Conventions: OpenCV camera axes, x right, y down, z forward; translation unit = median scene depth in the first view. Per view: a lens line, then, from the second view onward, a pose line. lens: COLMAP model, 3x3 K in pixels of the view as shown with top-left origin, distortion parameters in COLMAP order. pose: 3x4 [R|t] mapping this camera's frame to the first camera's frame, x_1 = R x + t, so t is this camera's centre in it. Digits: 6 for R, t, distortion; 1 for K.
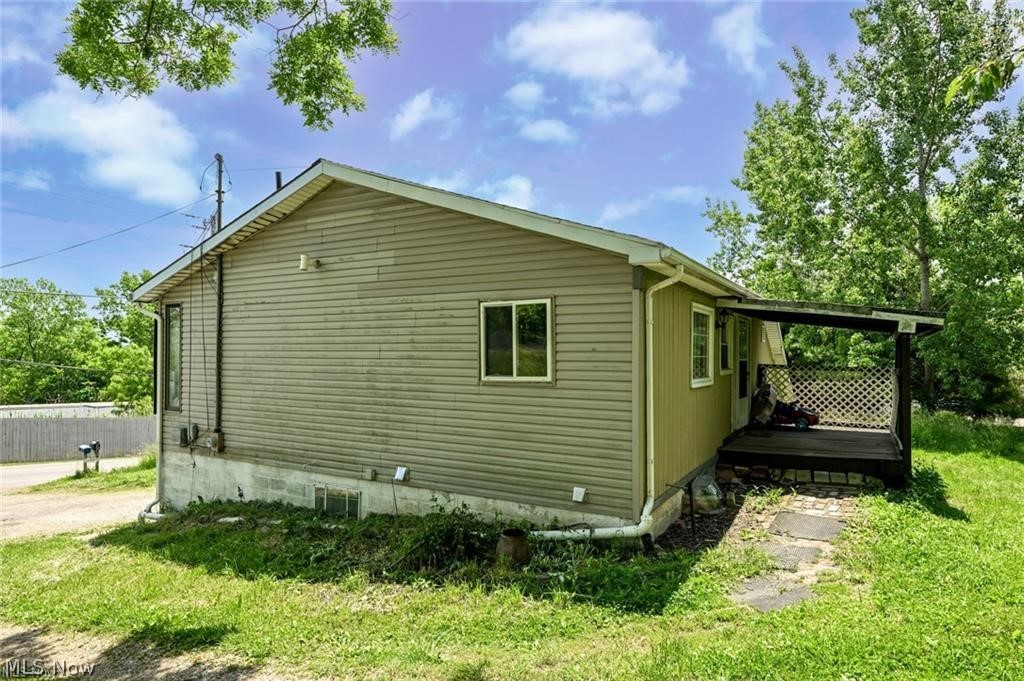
lens RADIAL K [[596.9, 0, 514.5], [0, 596.9, 340.9], [0, 0, 1]] dist [-0.020761, -0.000991]
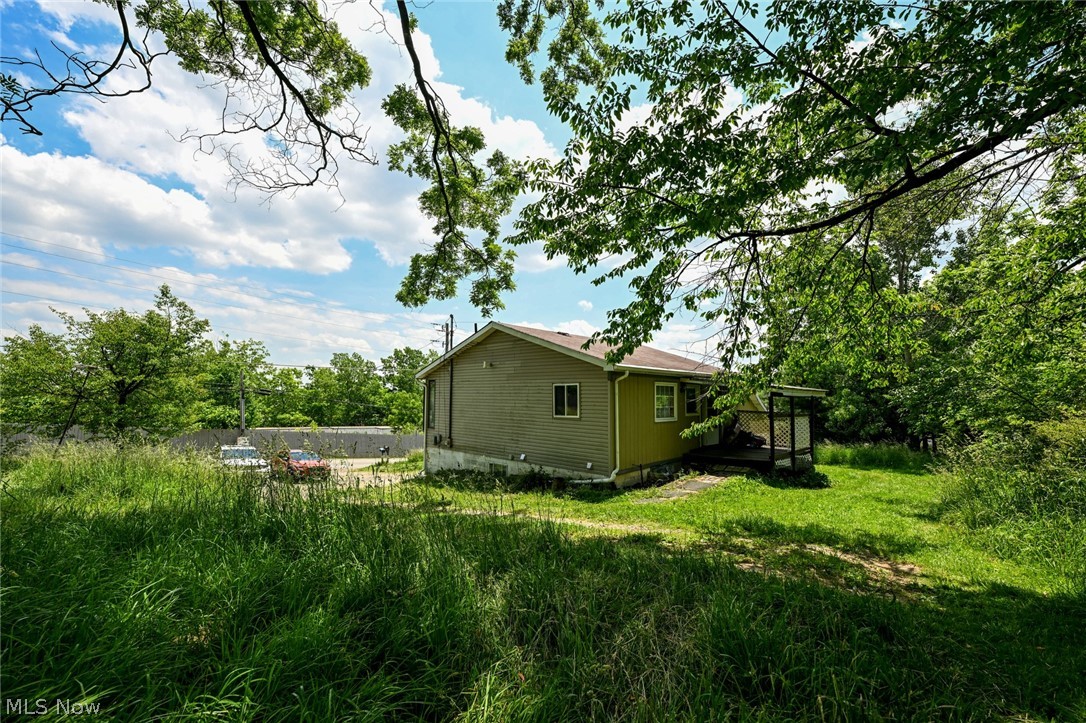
lens RADIAL K [[433.0, 0, 541.1], [0, 433.0, 363.7], [0, 0, 1]] dist [-0.001575, -0.000552]
pose [[0.968584, -0.015143, -0.248224, 0.263350], [0.001846, 0.998555, -0.053712, -0.042347], [0.248679, 0.051566, 0.967212, -0.549034]]
